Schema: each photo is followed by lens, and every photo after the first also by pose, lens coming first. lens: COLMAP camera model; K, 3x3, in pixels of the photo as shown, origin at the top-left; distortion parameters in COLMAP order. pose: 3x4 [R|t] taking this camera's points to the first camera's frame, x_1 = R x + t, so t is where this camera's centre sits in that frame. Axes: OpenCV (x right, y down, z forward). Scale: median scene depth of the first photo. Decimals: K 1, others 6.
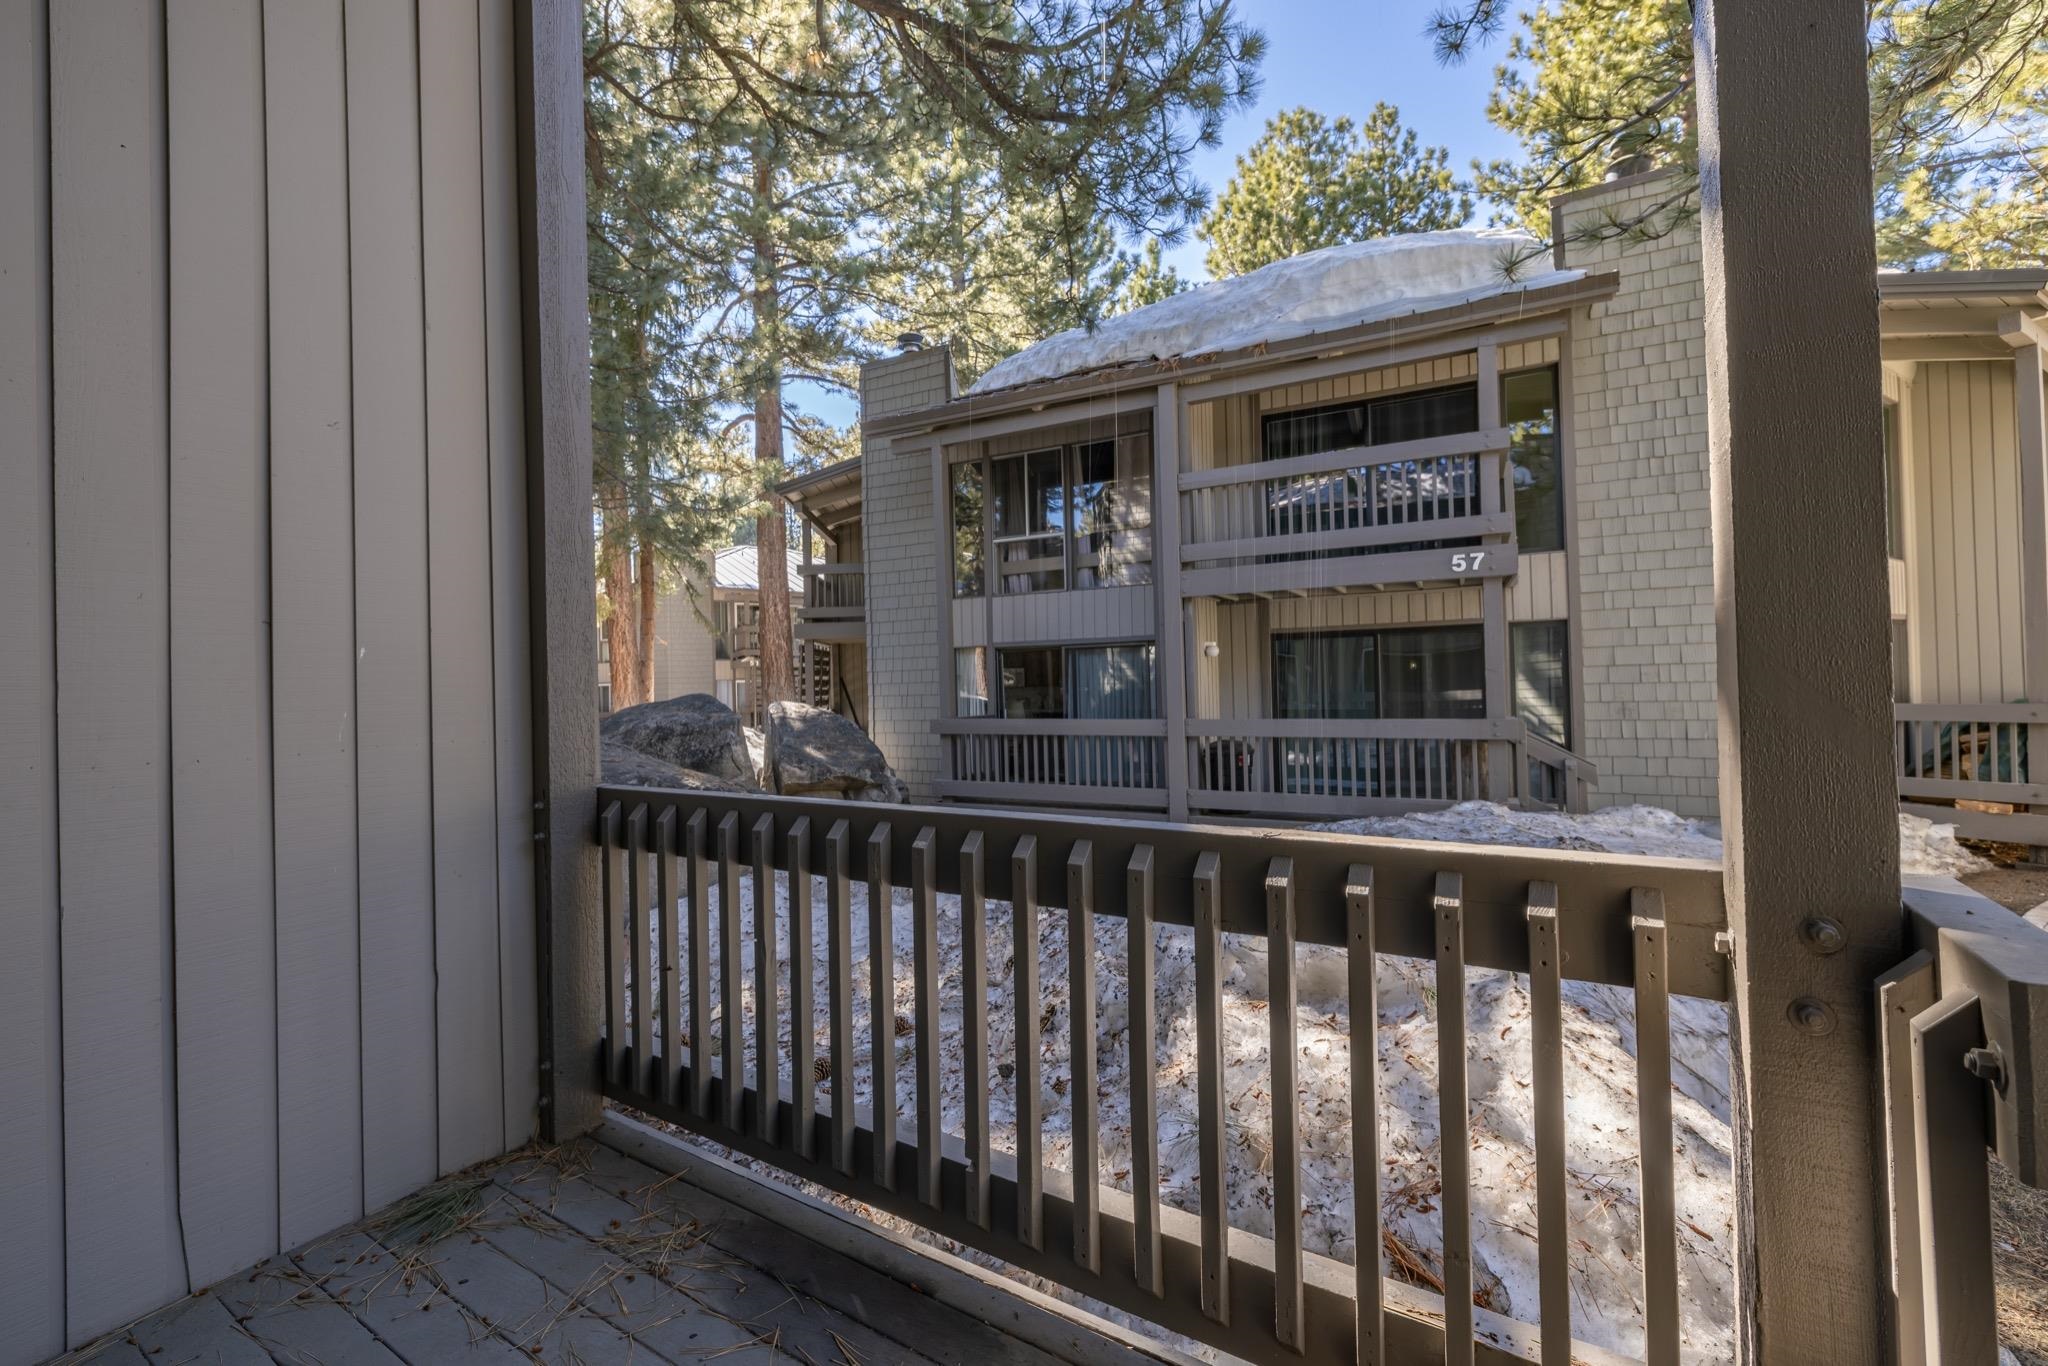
lens RADIAL K [[874.3, 0, 1010.7], [0, 874.3, 646.5], [0, 0, 1]] dist [-0.000304, -0.000248]
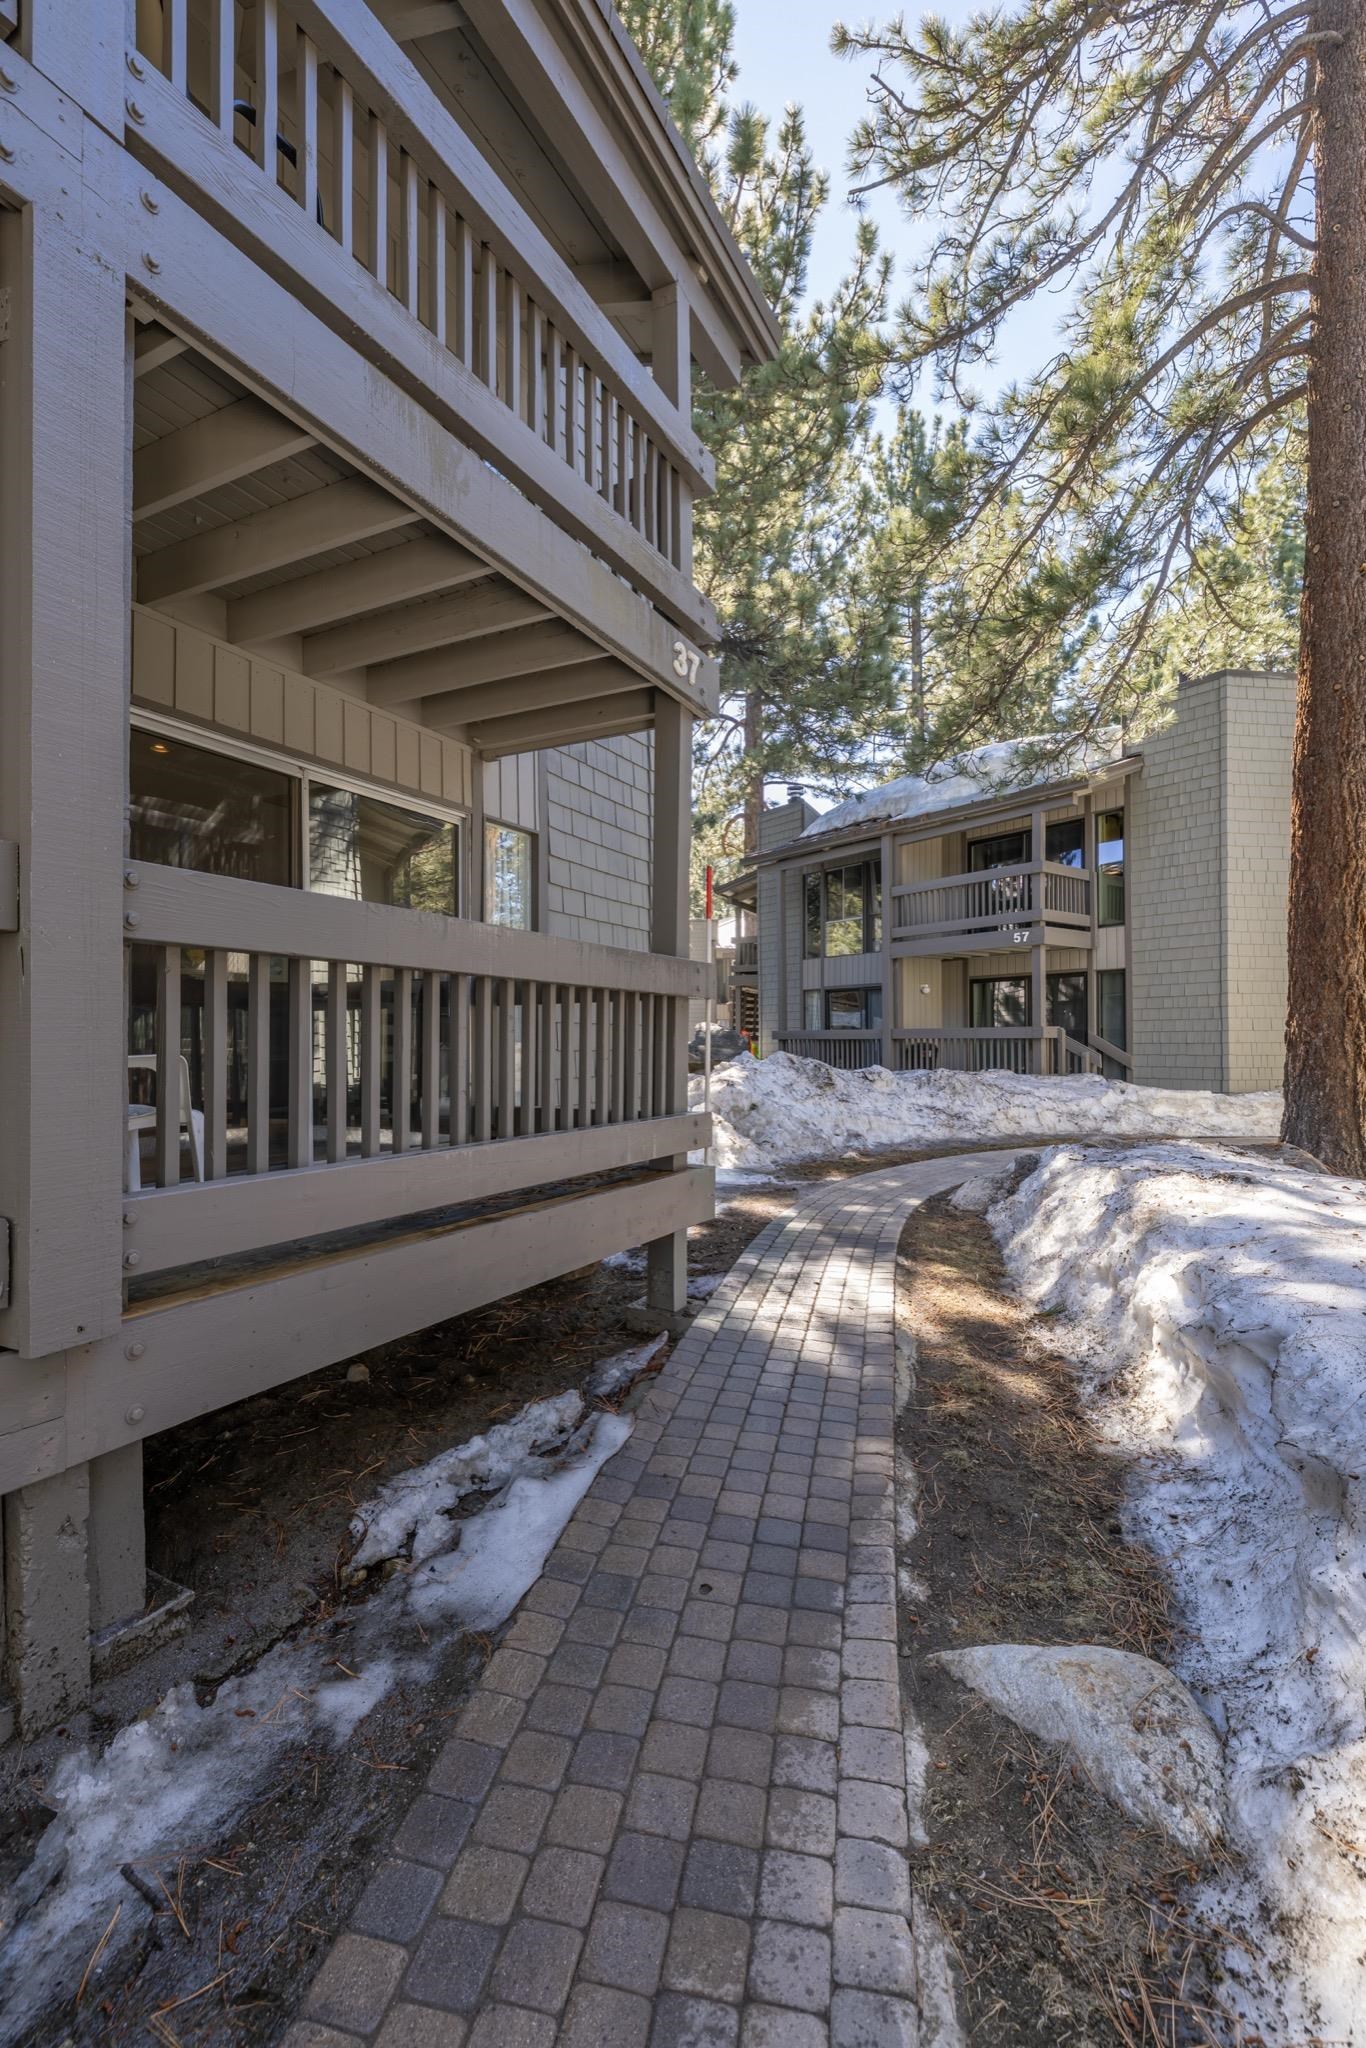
lens RADIAL K [[874.3, 0, 683.0], [0, 874.3, 1024.0], [0, 0, 1]] dist [-0.000304, -0.000248]
pose [[0.911072, 0.012860, -0.412046, 0.502926], [-0.000304, 0.999534, 0.030522, 0.020317], [0.412246, -0.027682, 0.910652, -0.716214]]
